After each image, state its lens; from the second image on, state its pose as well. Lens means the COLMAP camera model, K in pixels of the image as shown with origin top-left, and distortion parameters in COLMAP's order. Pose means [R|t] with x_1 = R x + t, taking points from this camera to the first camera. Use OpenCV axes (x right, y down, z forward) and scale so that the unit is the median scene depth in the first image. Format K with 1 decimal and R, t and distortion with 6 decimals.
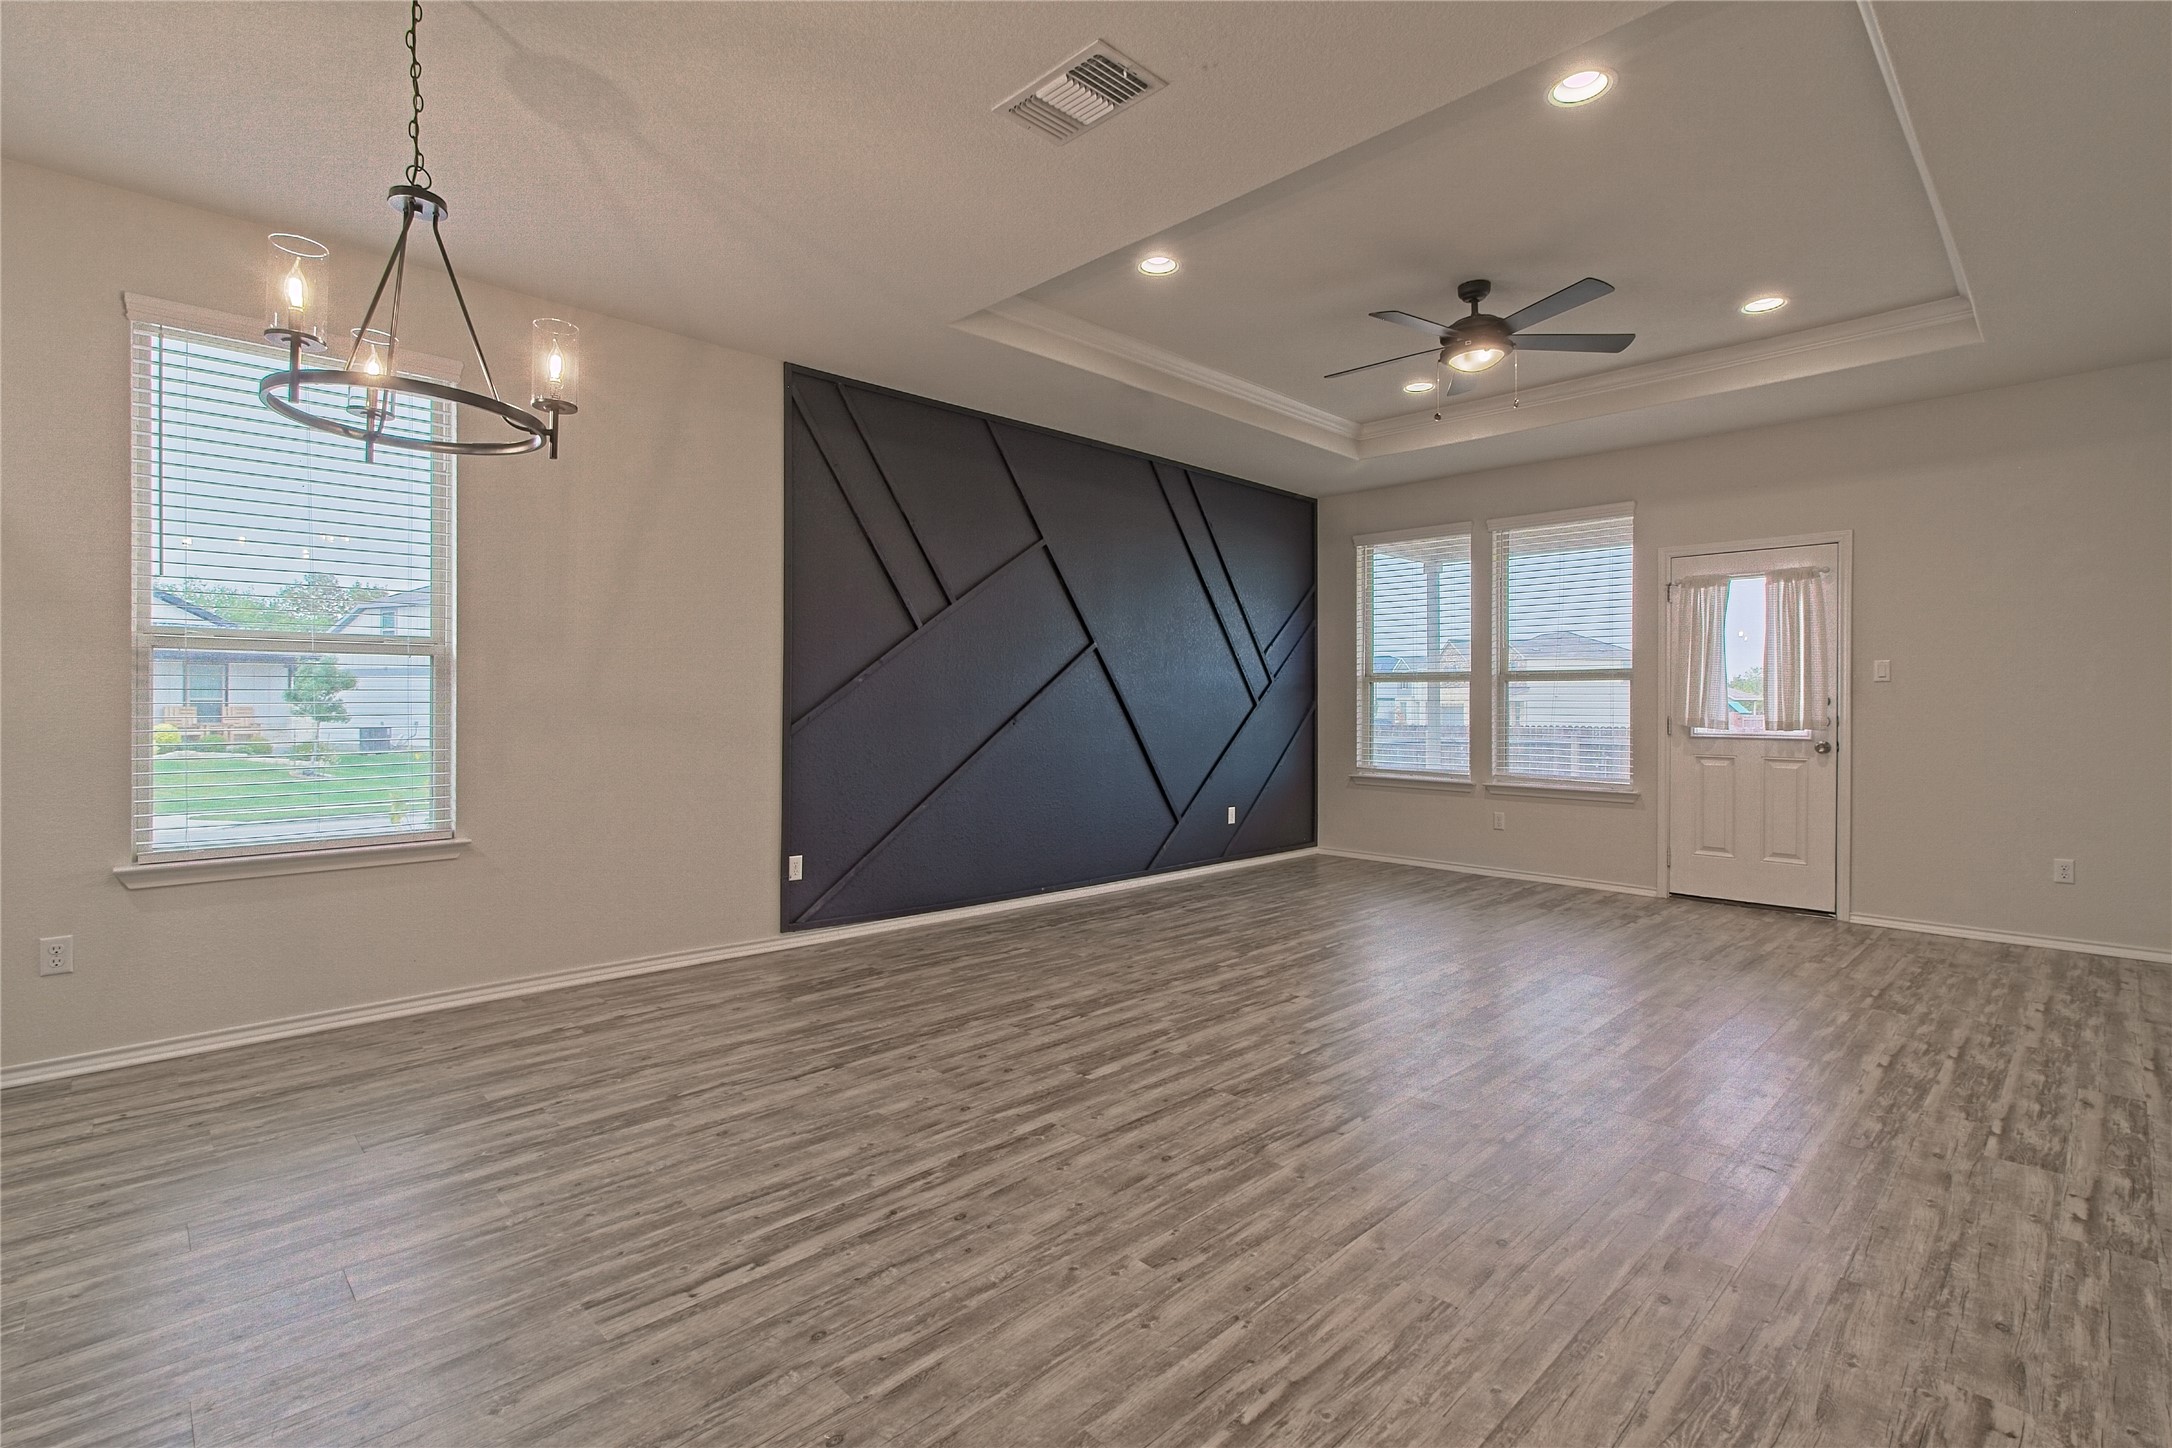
lens RADIAL K [[1003.1, 0, 1083.7], [0, 1003.1, 705.5], [0, 0, 1]] dist [-0.001825, 0.000776]
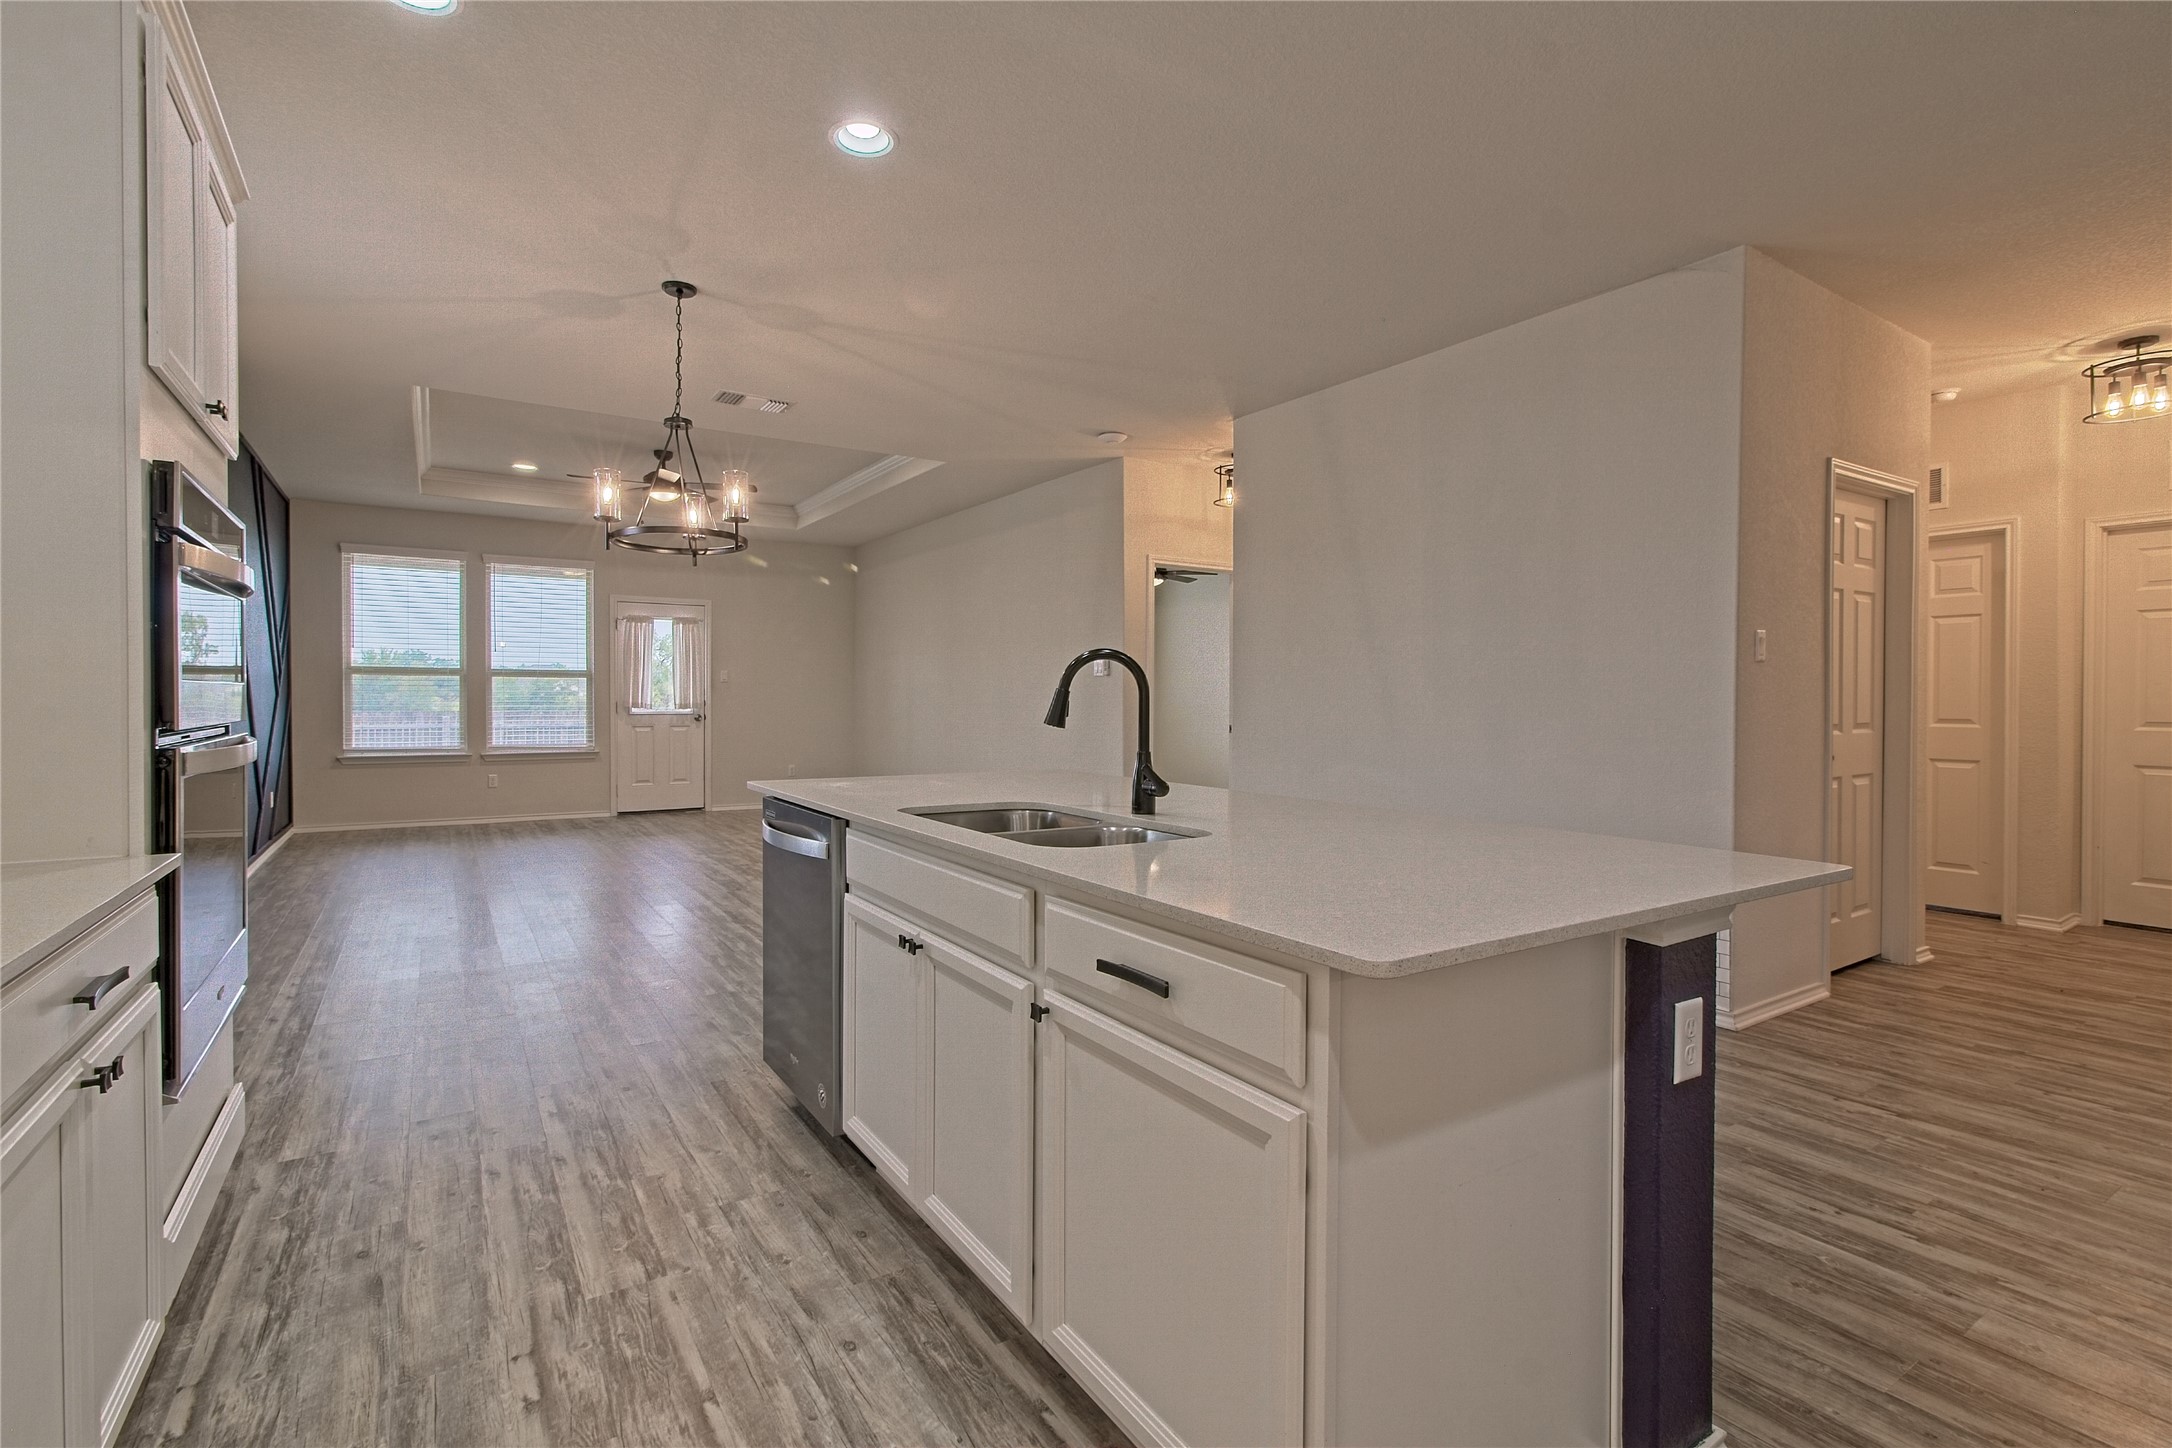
lens RADIAL K [[1002.0, 0, 1074.2], [0, 1002.0, 703.6], [0, 0, 1]] dist [-0.002752, 0.000511]
pose [[0.200346, -0.011186, 0.979661, -1.102517], [-0.001496, 0.999930, 0.011723, -0.007256], [-0.979724, -0.003814, 0.200315, -0.039321]]
